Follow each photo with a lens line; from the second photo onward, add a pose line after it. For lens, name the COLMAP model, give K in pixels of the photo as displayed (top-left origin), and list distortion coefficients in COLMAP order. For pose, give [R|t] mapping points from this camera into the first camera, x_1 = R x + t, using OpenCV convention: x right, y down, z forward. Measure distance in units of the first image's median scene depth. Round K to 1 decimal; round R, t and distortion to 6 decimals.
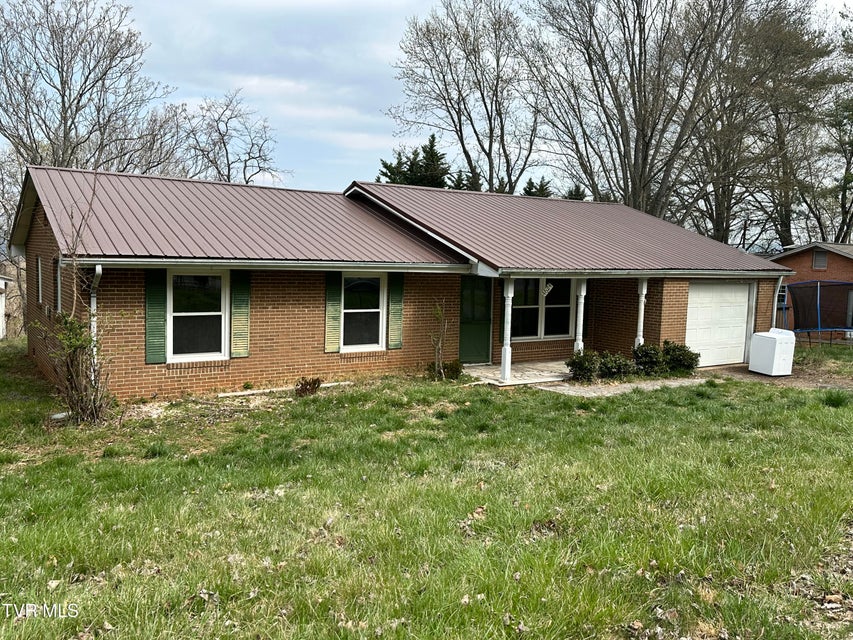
lens RADIAL K [[717.3, 0, 425.3], [0, 717.3, 322.7], [0, 0, 1]] dist [0.054637, -0.000482]
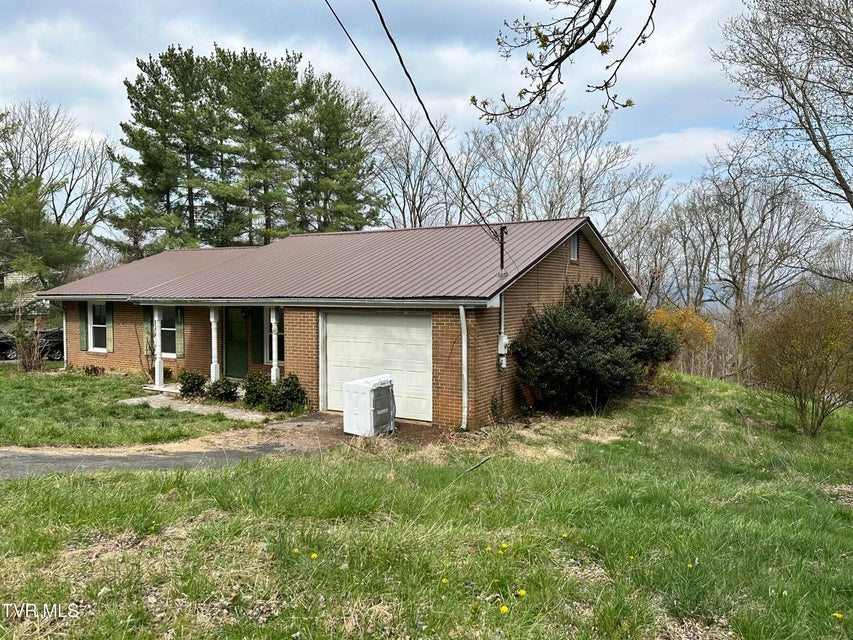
lens RADIAL K [[628.0, 0, 429.0], [0, 628.0, 319.7], [0, 0, 1]] dist [0.031767, 0.000810]
pose [[0.436445, 0.012054, -0.899650, 1.150763], [-0.069806, 0.997350, -0.020502, -0.041204], [0.897019, 0.071749, 0.436130, 0.809190]]
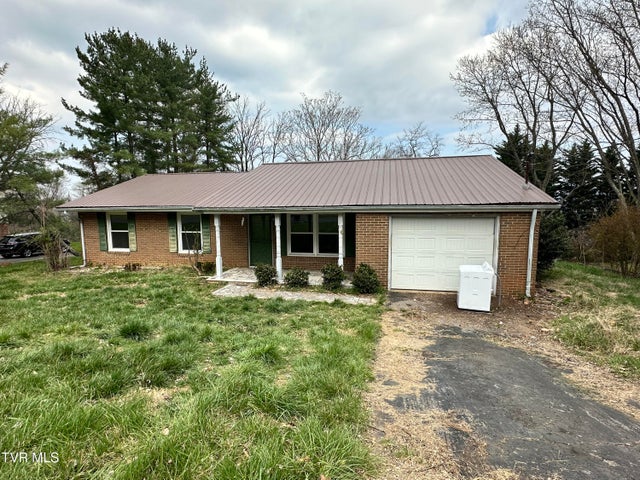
lens RADIAL K [[328.4, 0, 318.7], [0, 328.4, 240.7], [0, 0, 1]] dist [-0.006986, 0.001697]
pose [[0.688302, 0.044874, -0.724035, 0.689266], [-0.040041, 0.998913, 0.023846, -0.025046], [0.724319, 0.012578, 0.689350, 0.570098]]
